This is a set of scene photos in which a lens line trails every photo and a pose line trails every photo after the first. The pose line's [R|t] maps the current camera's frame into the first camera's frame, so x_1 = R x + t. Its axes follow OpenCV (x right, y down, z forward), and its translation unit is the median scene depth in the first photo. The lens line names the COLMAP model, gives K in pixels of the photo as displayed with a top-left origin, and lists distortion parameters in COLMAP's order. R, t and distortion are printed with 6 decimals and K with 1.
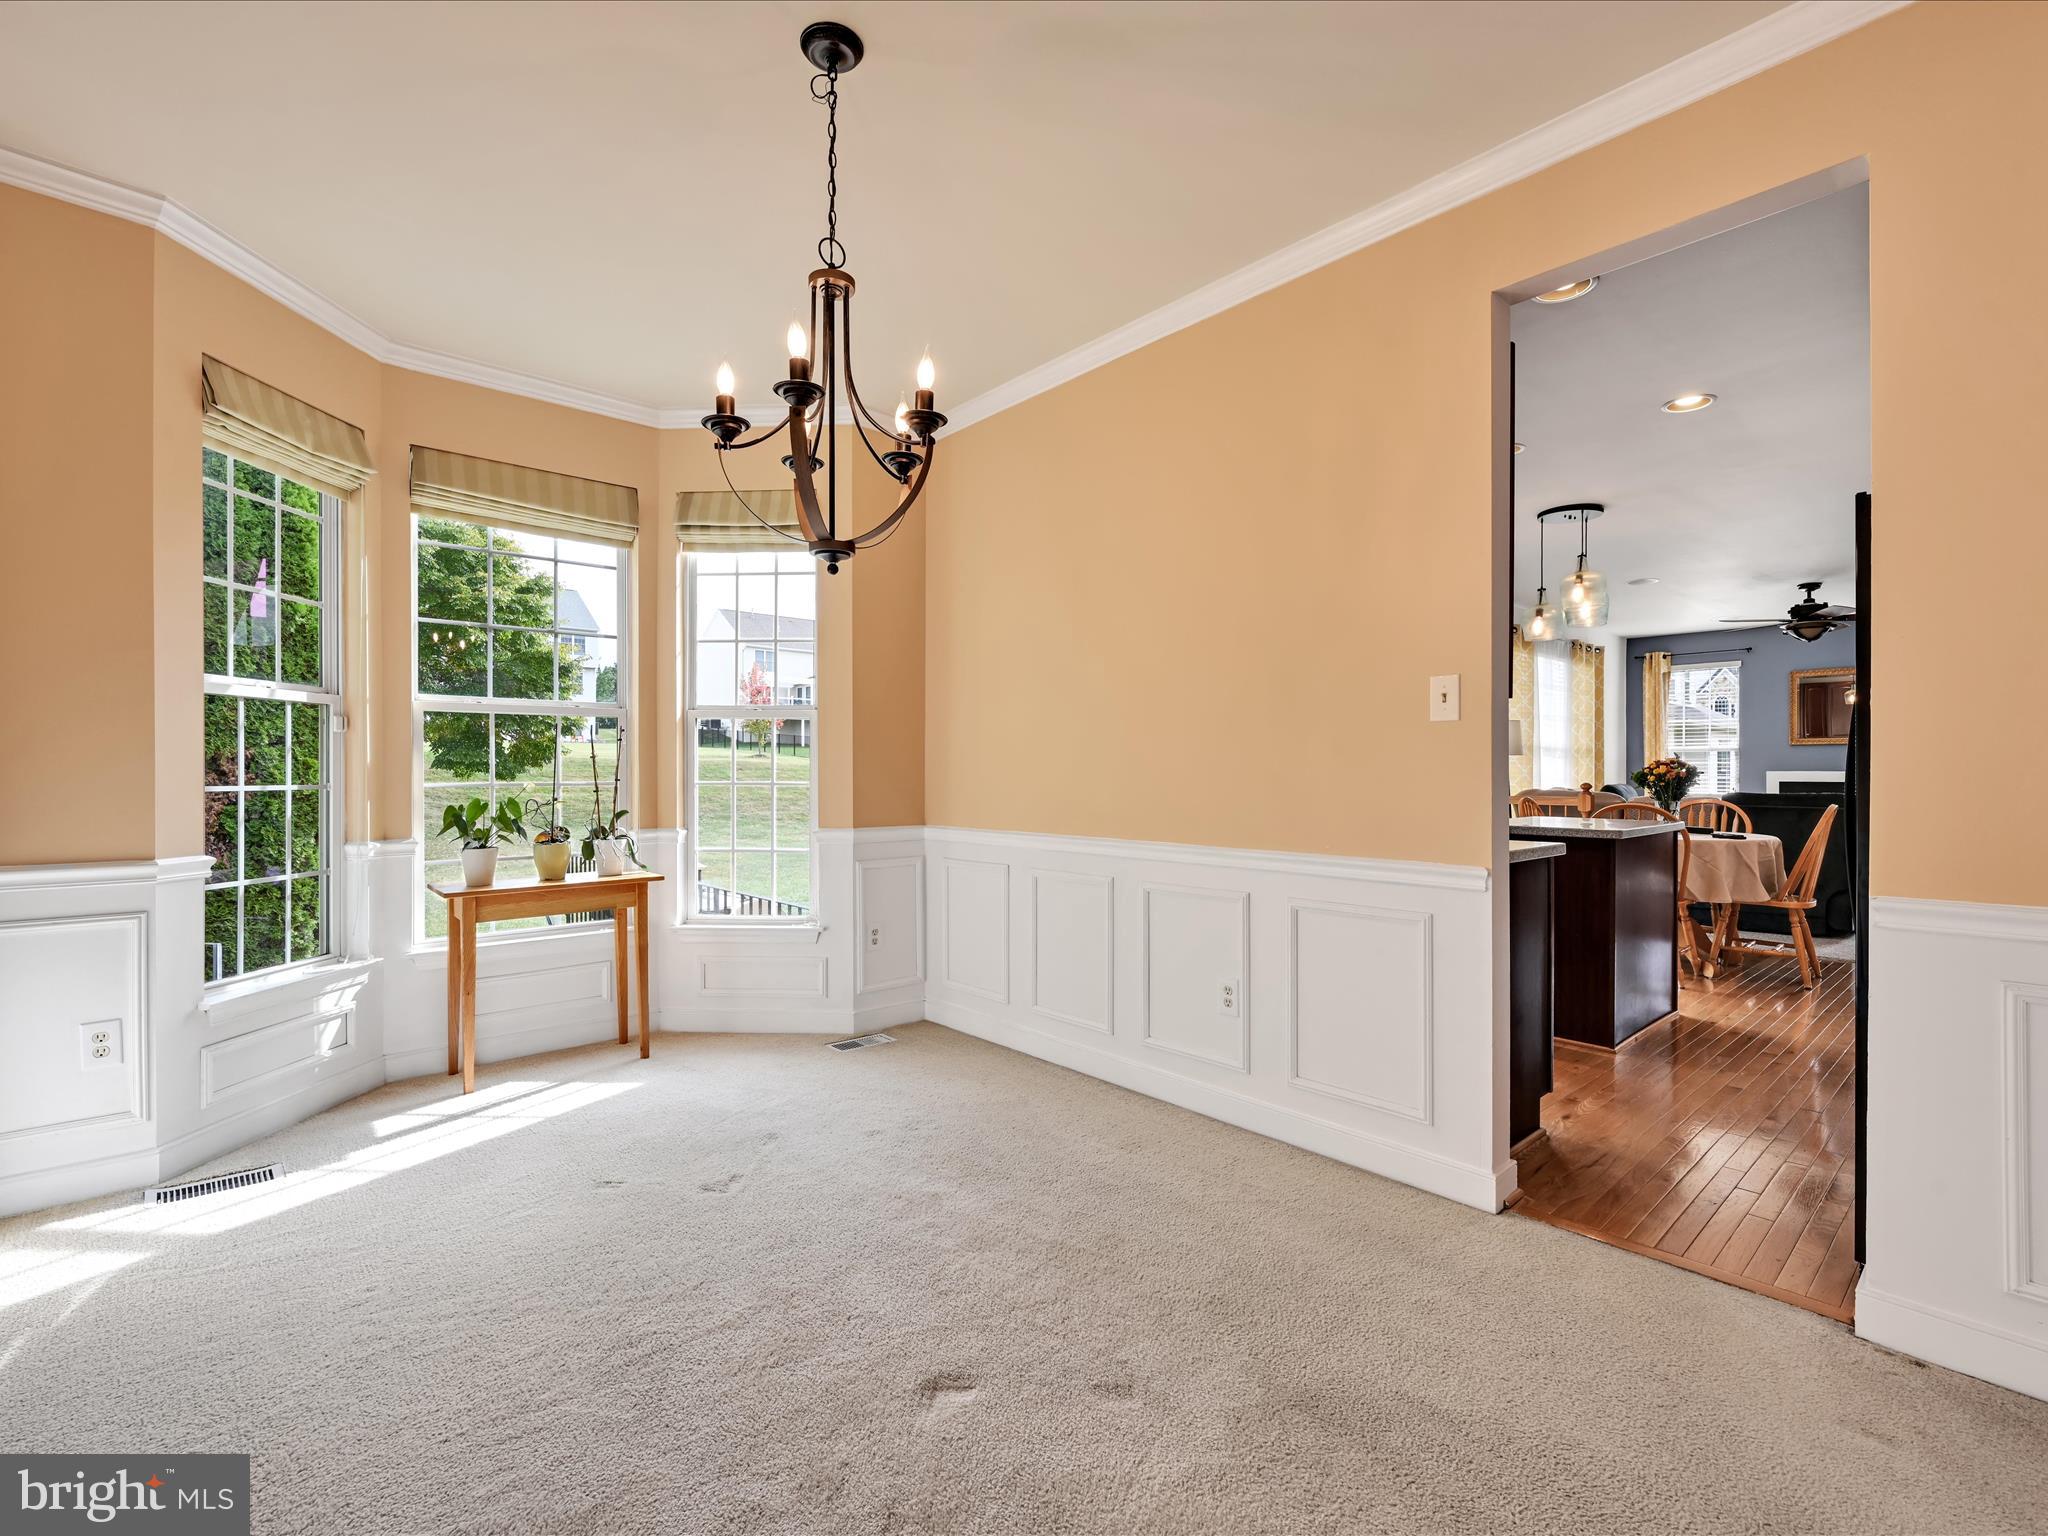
lens RADIAL K [[910.8, 0, 1024.0], [0, 910.8, 768.0], [0, 0, 1]] dist [-0.003022, -0.000479]
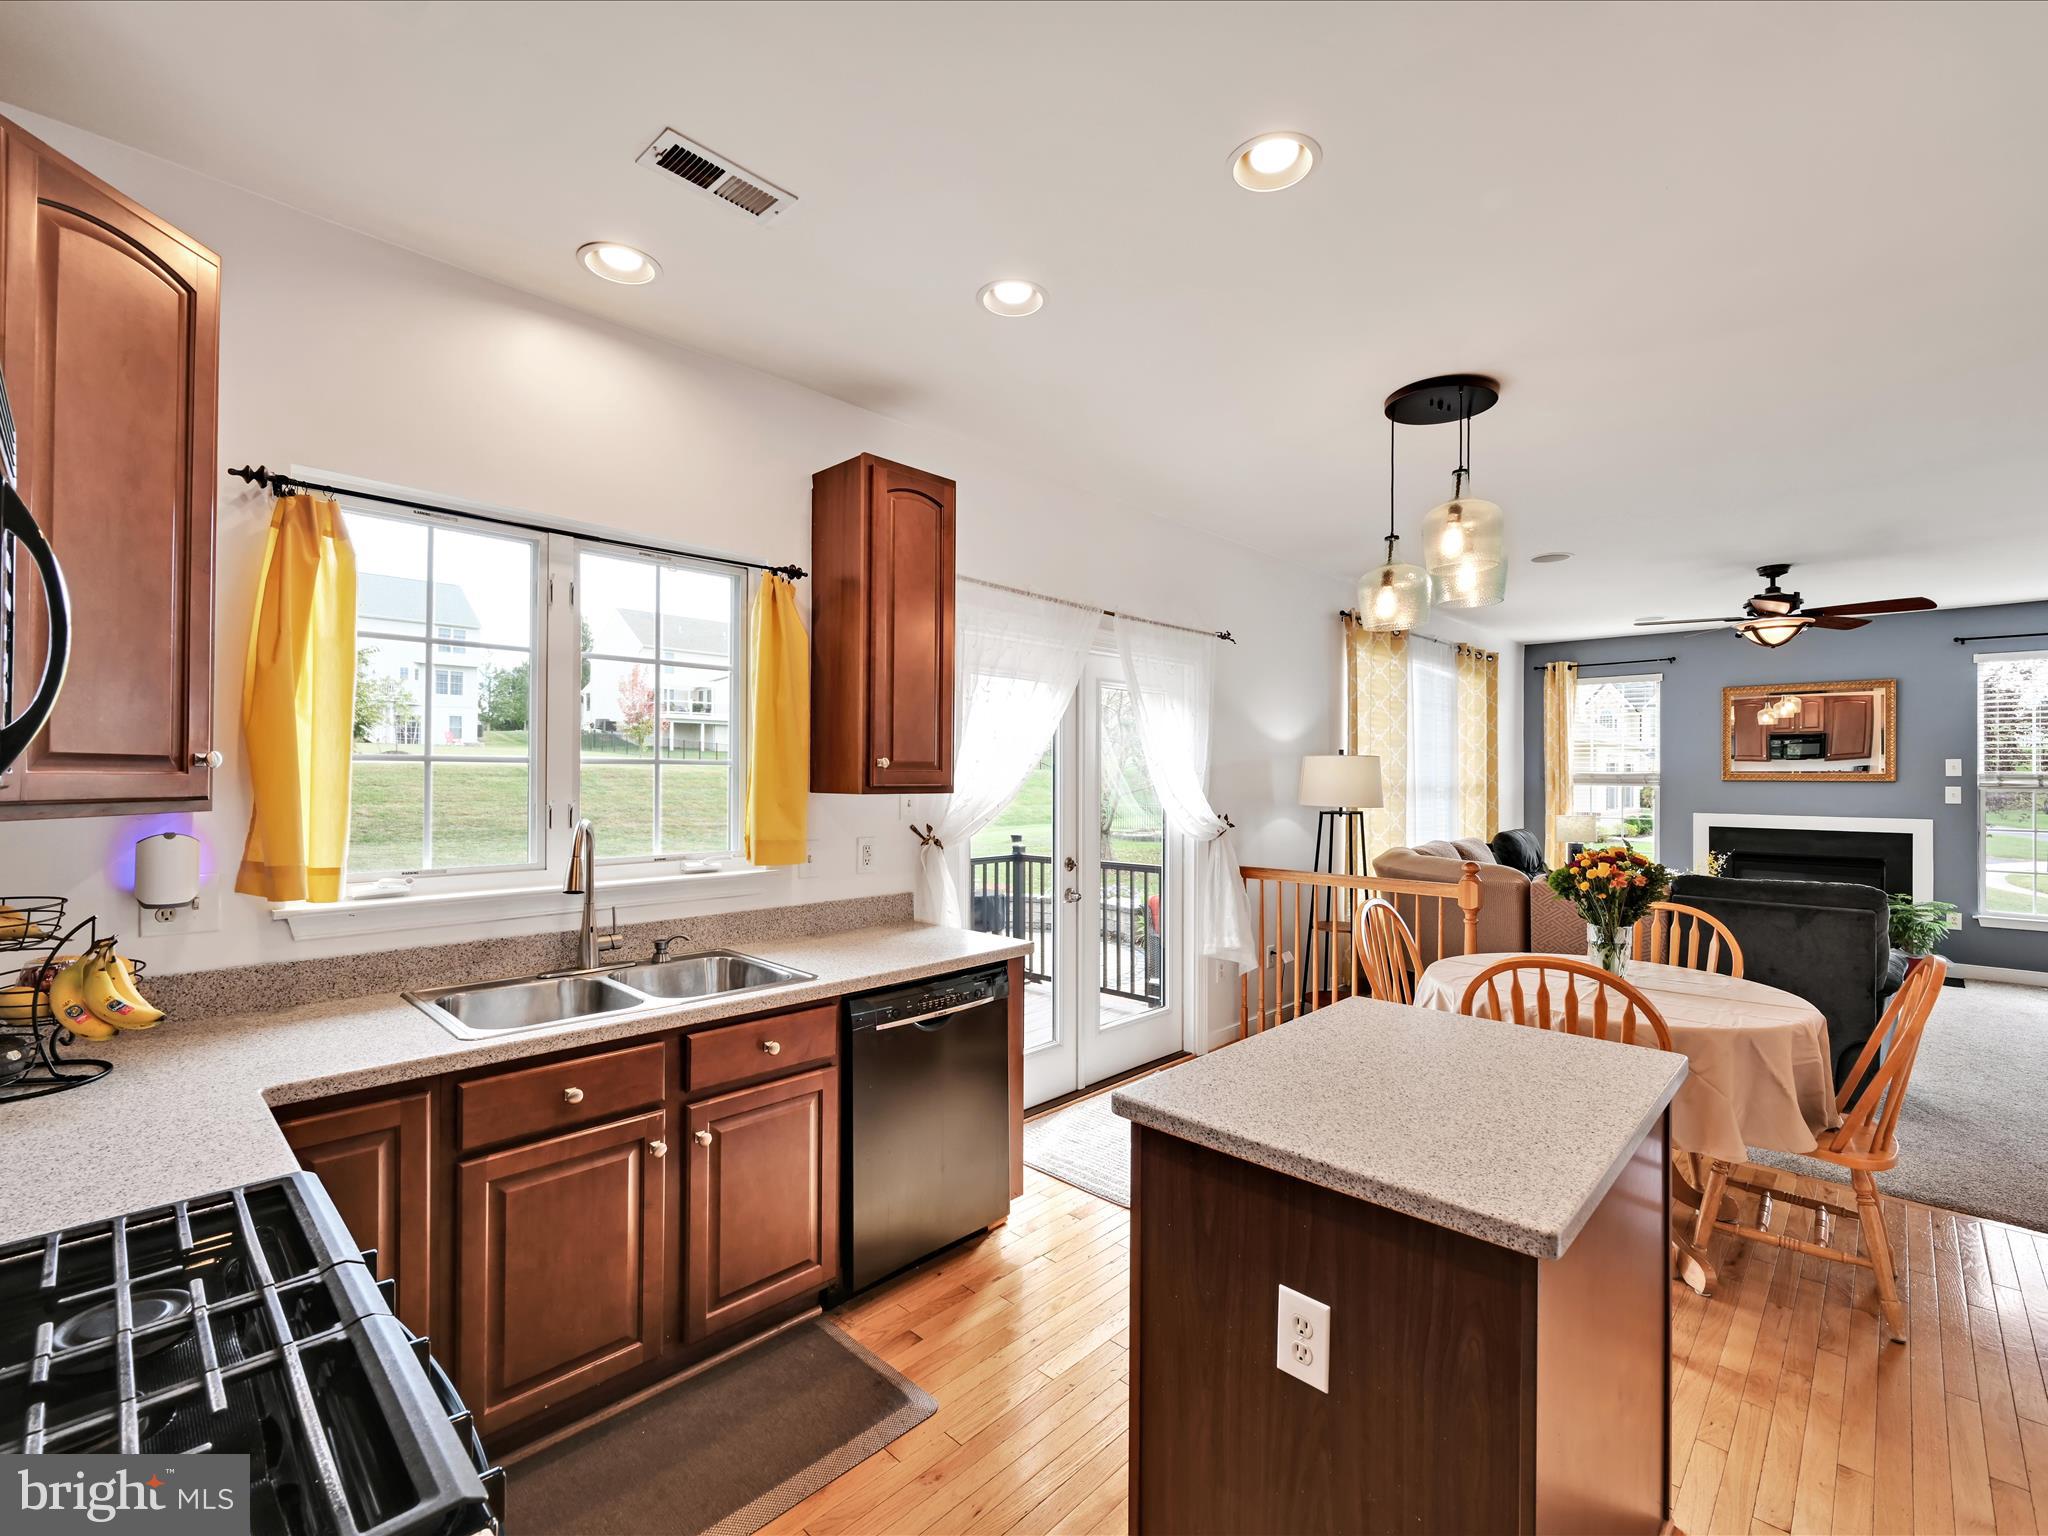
lens RADIAL K [[892.9, 0, 1024.0], [0, 892.9, 768.0], [0, 0, 1]] dist [0.001711, -0.000018]
pose [[0.996704, 0.005027, 0.080970, 0.216169], [-0.004685, 0.999979, -0.004406, -0.037369], [-0.080991, 0.004013, 0.996707, 0.340694]]
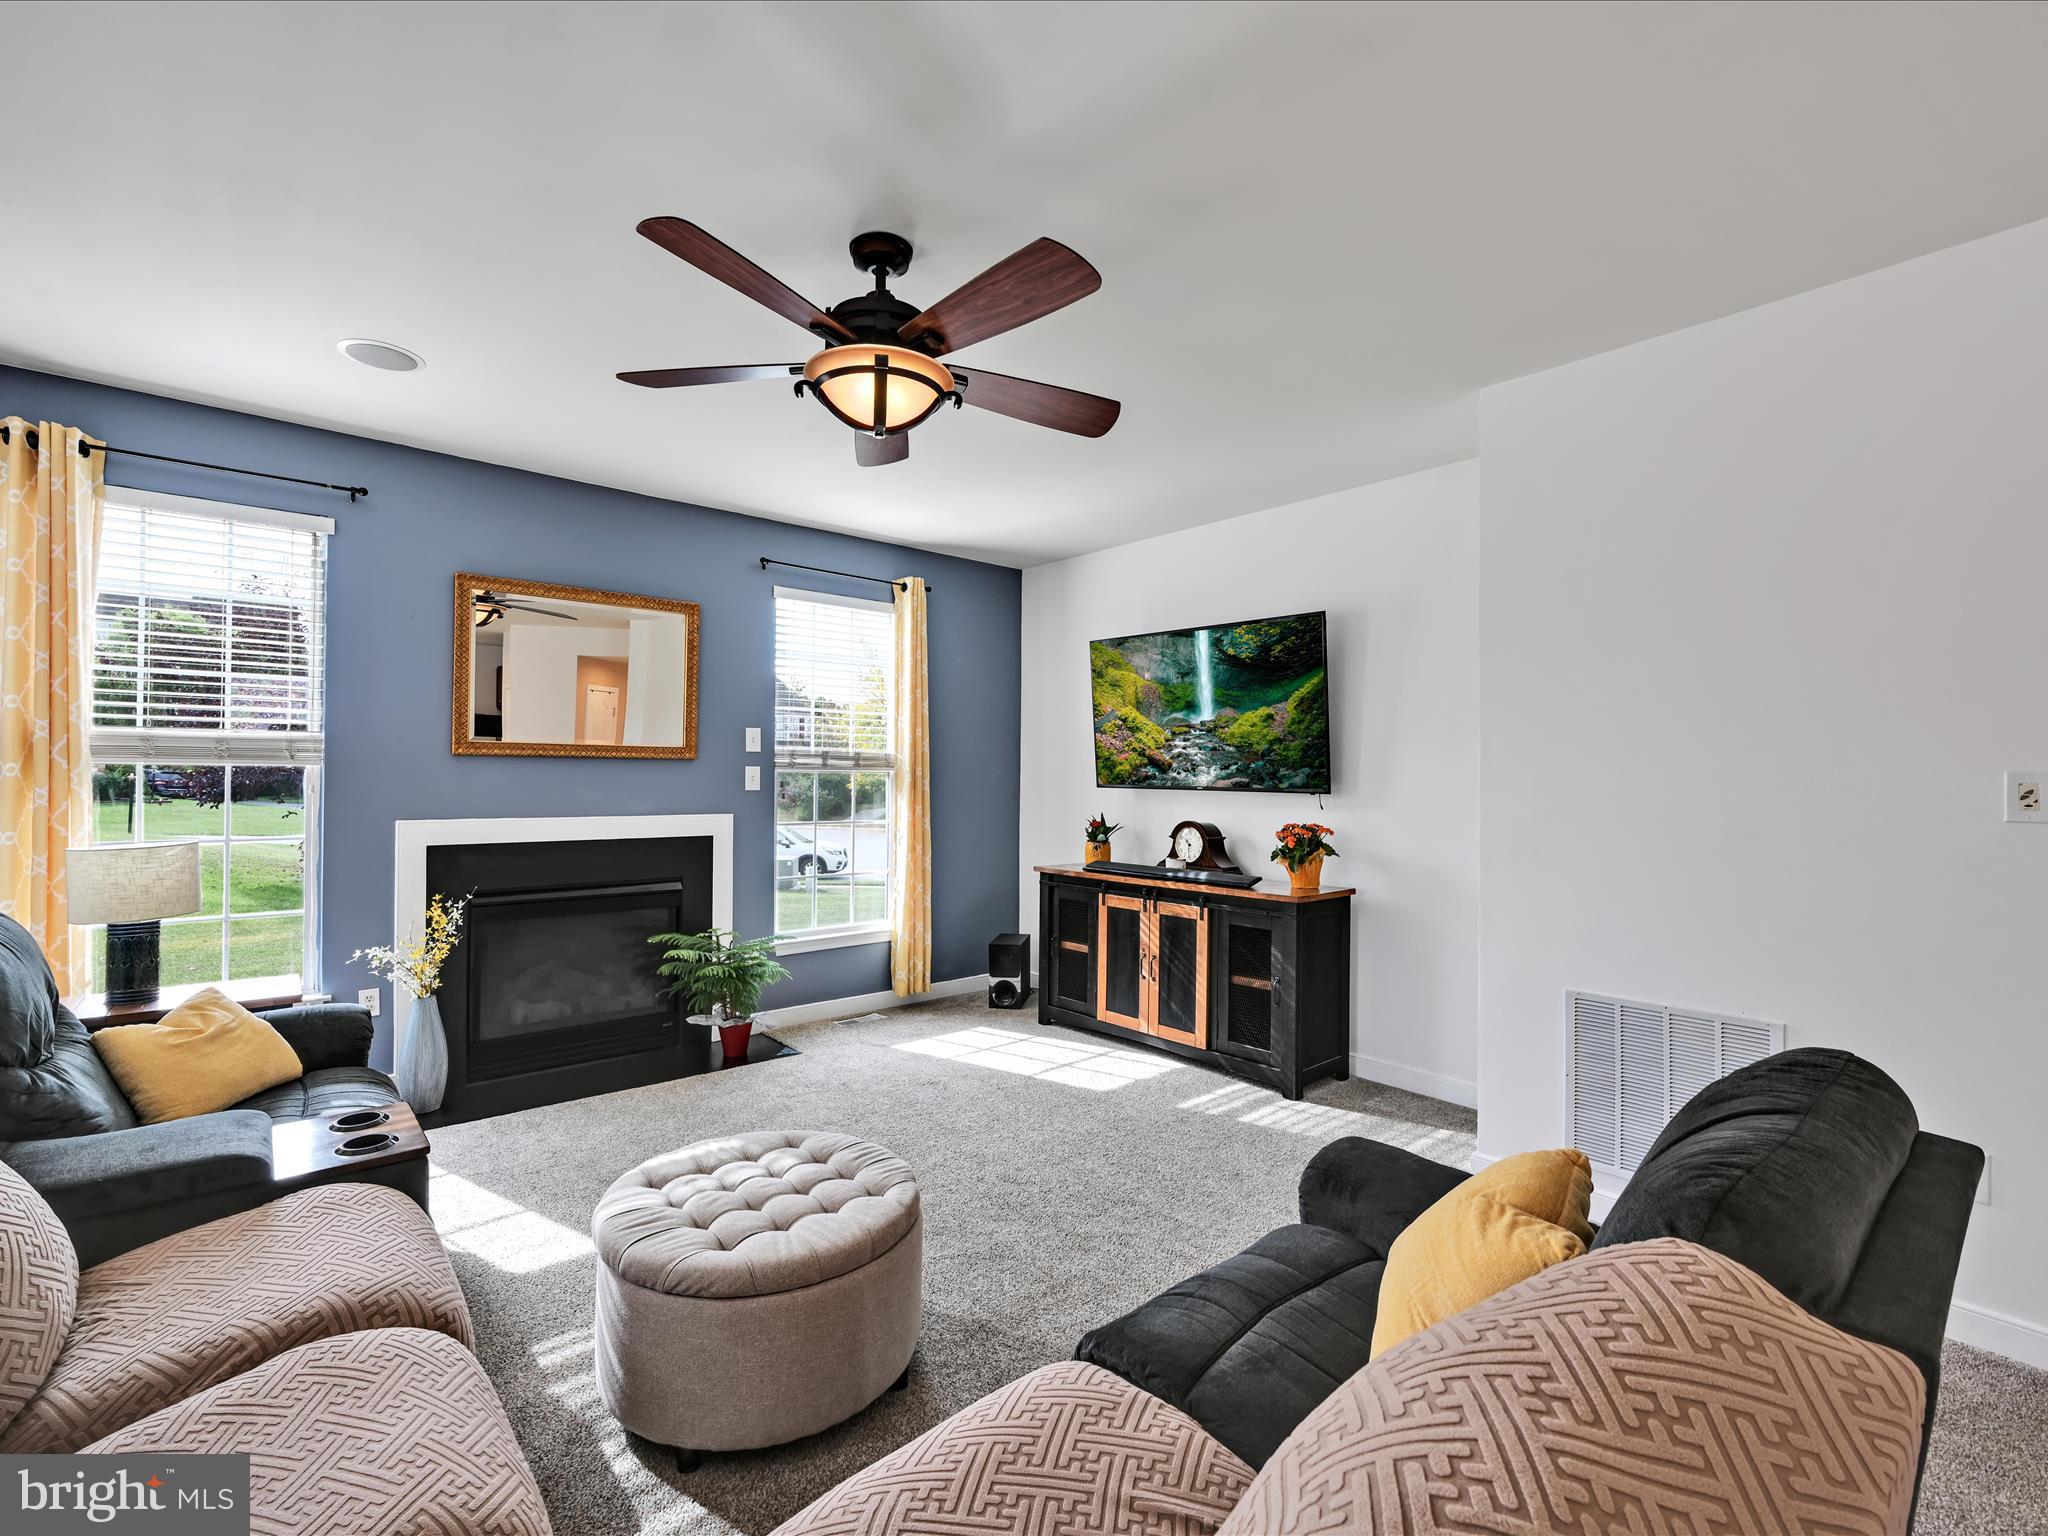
lens RADIAL K [[910.8, 0, 1024.0], [0, 910.8, 768.0], [0, 0, 1]] dist [-0.003022, -0.000479]
pose [[0.004088, 0.008435, 0.999956, 0.553204], [-0.012135, 0.999891, -0.008385, -0.023448], [-0.999918, -0.012100, 0.004189, 0.935629]]
